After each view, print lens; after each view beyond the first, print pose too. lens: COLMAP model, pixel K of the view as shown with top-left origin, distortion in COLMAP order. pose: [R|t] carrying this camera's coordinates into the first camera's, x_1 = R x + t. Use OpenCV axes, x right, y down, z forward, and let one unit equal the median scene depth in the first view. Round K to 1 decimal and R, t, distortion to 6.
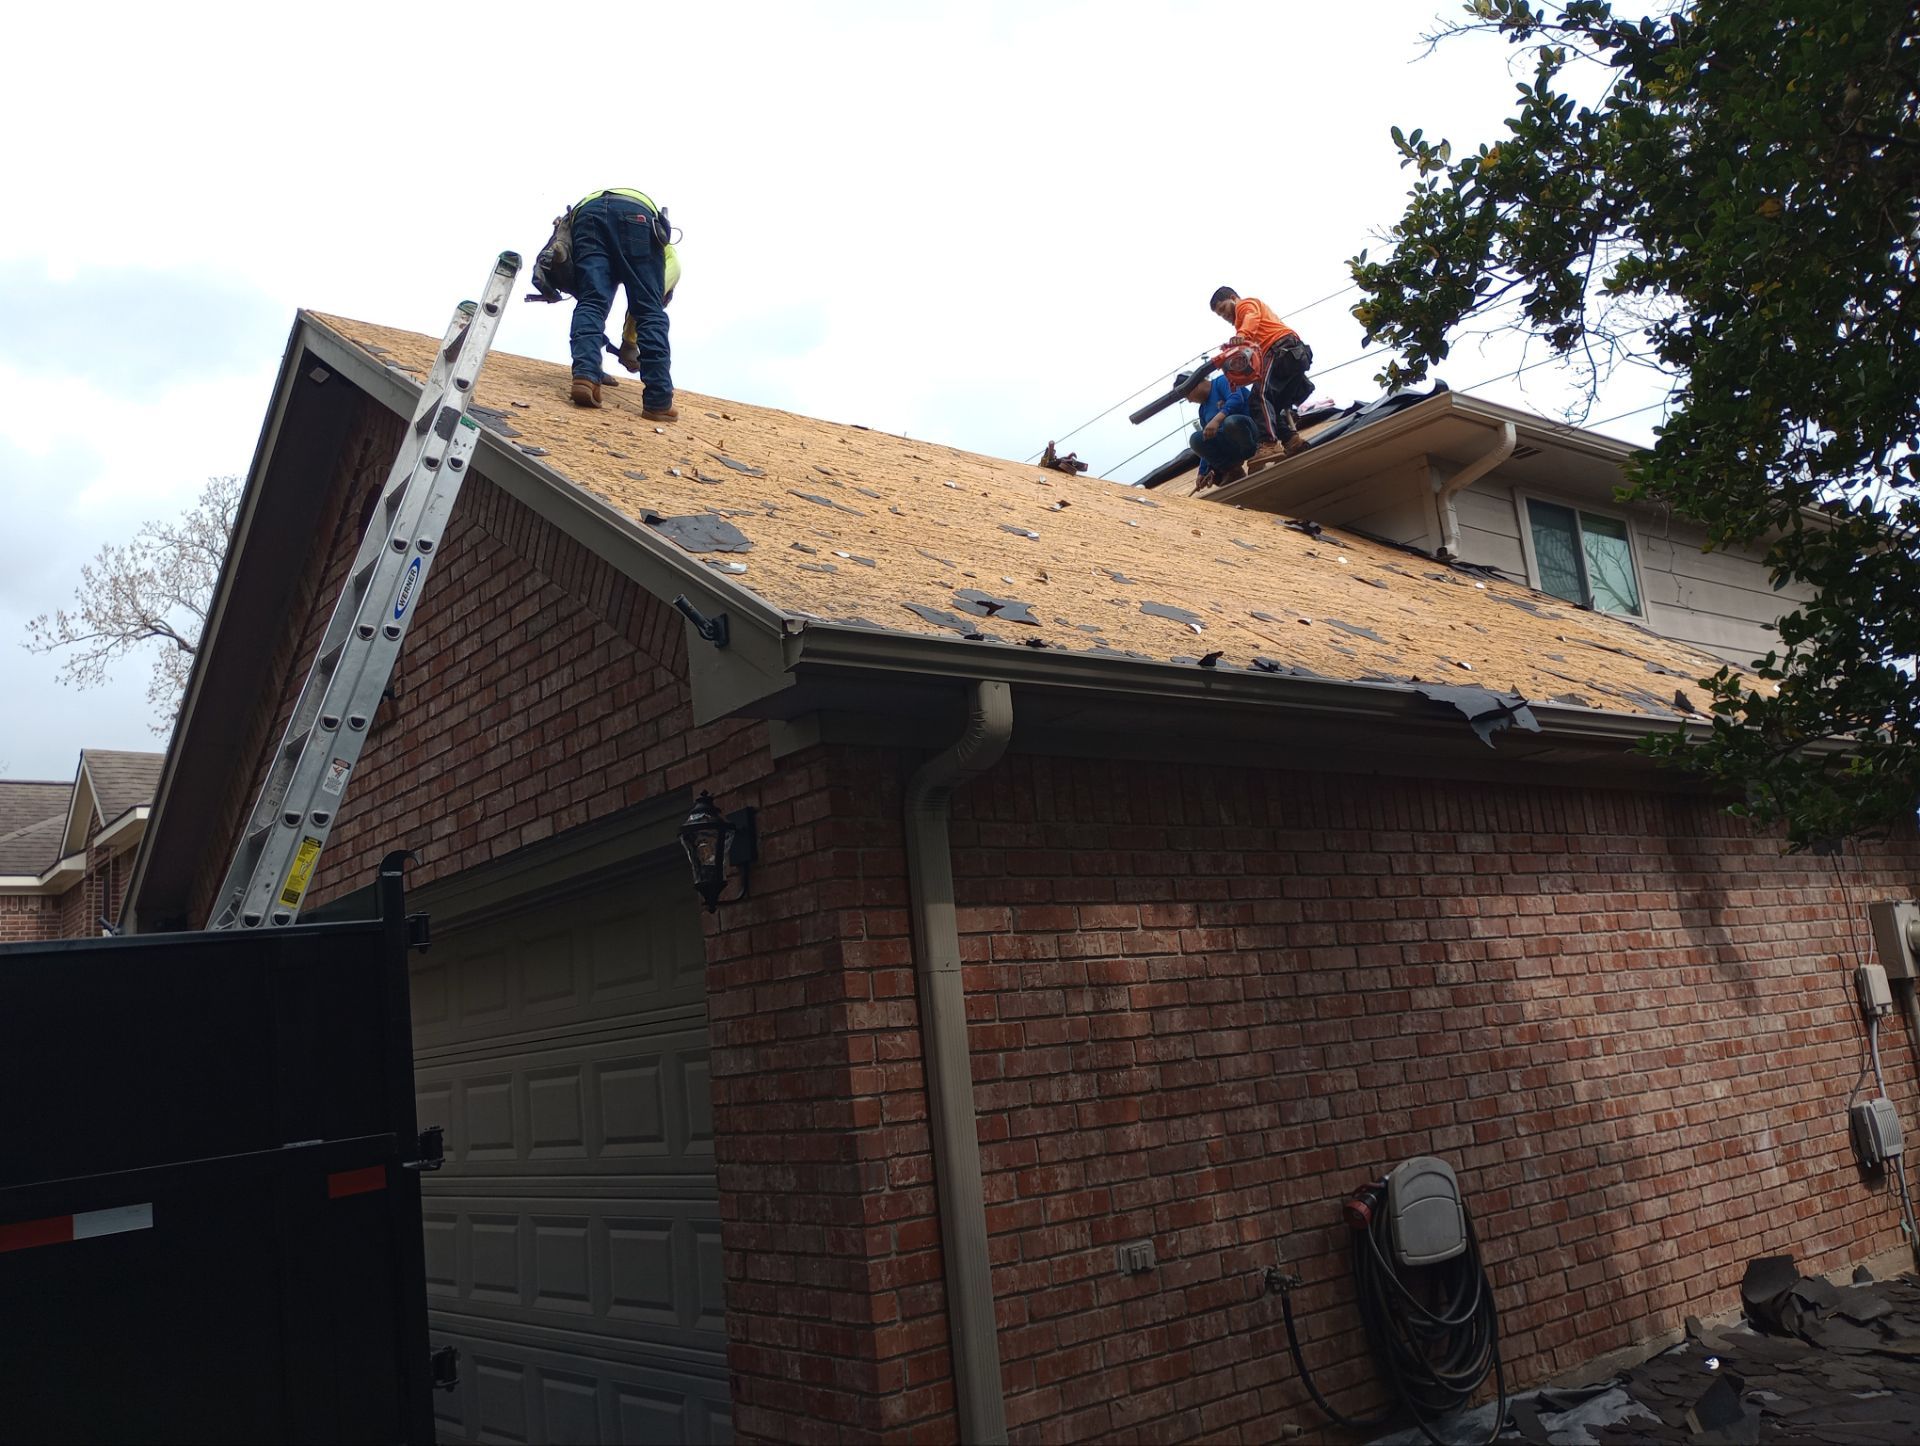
lens RADIAL K [[1611.8, 0, 924.4], [0, 1611.8, 677.9], [0, 0, 1]] dist [0.078011, -0.084164]
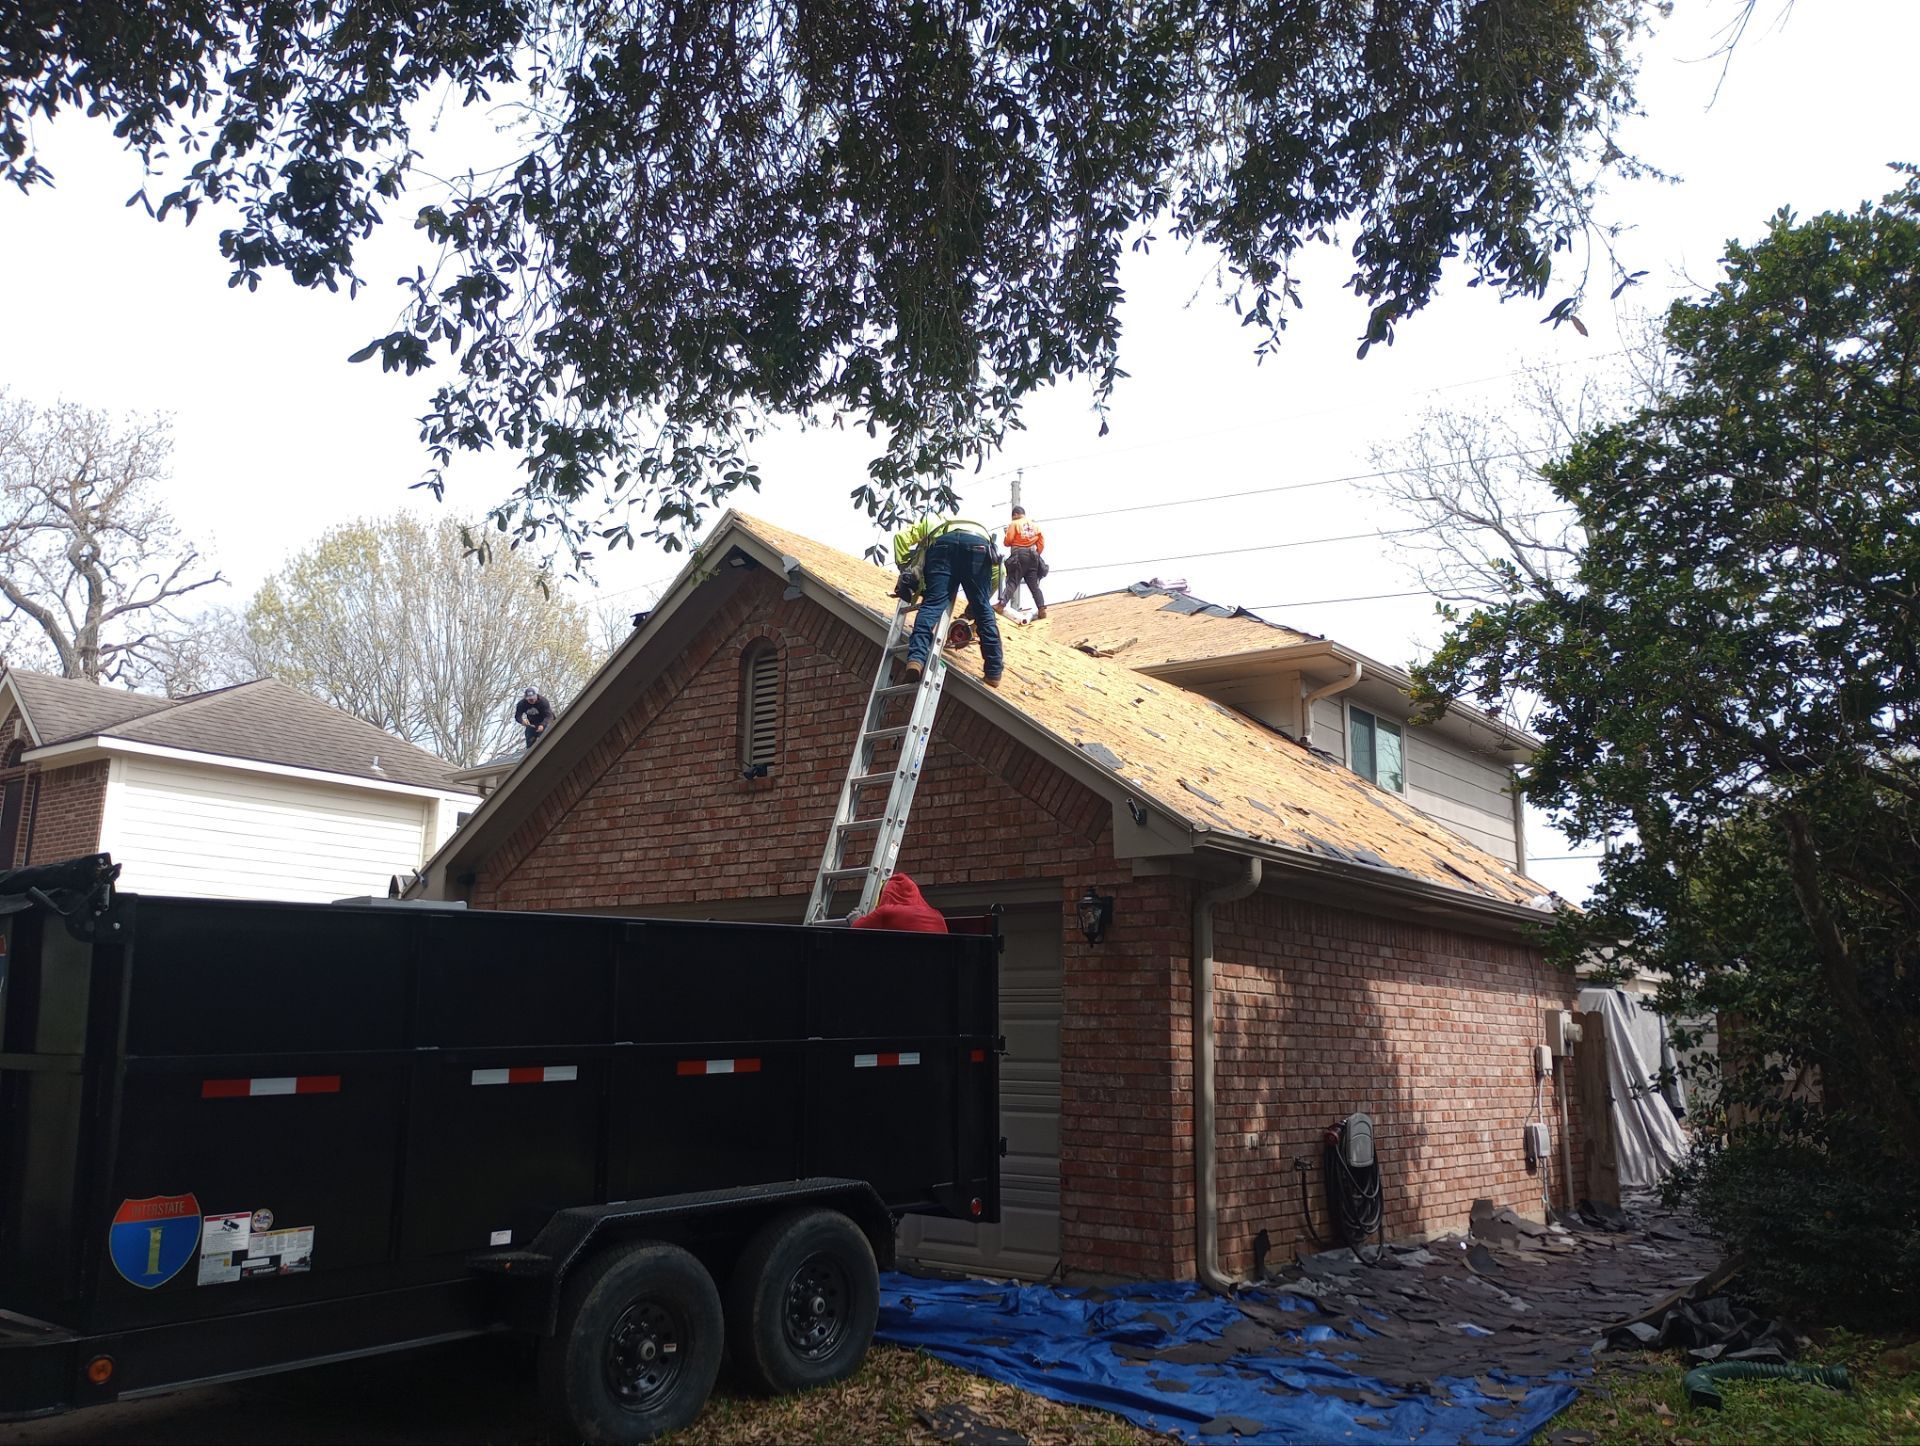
lens RADIAL K [[1611.8, 0, 918.2], [0, 1611.8, 670.1], [0, 0, 1]] dist [0.078011, -0.084164]
pose [[0.966397, 0.161721, 0.199807, -0.664672], [-0.159668, 0.986816, -0.026453, -0.089810], [-0.201451, -0.006339, 0.979478, -0.773316]]
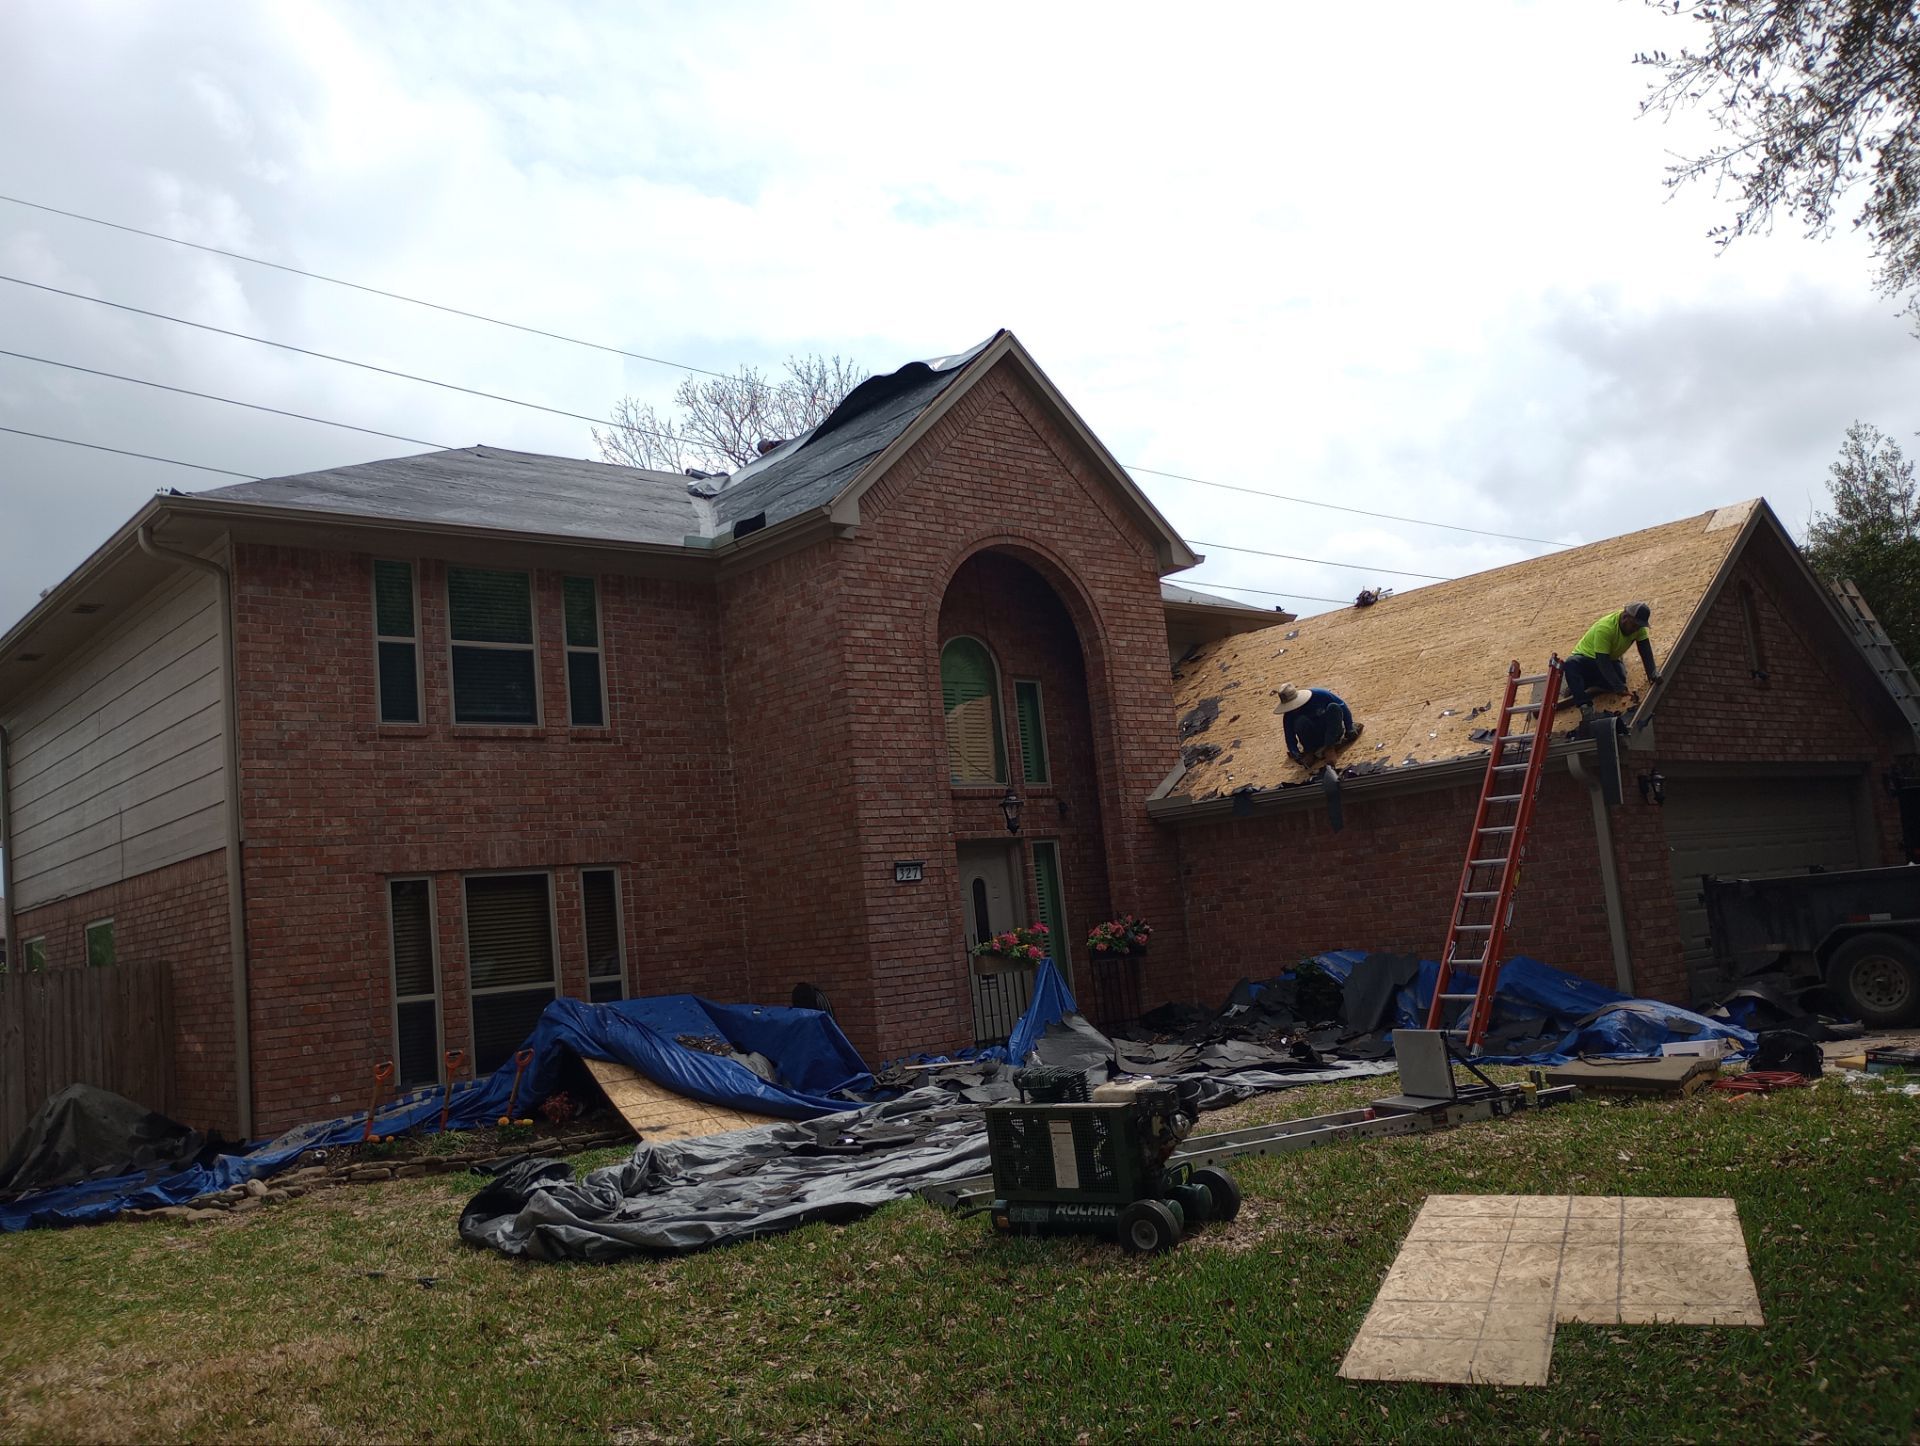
lens RADIAL K [[1611.8, 0, 955.1], [0, 1611.8, 742.2], [0, 0, 1]] dist [0.078011, -0.084164]
pose [[-0.039393, 0.215841, 0.975634, -3.241049], [-0.138065, 0.965850, -0.219252, 0.983870], [-0.989639, -0.143338, -0.008247, 2.714248]]
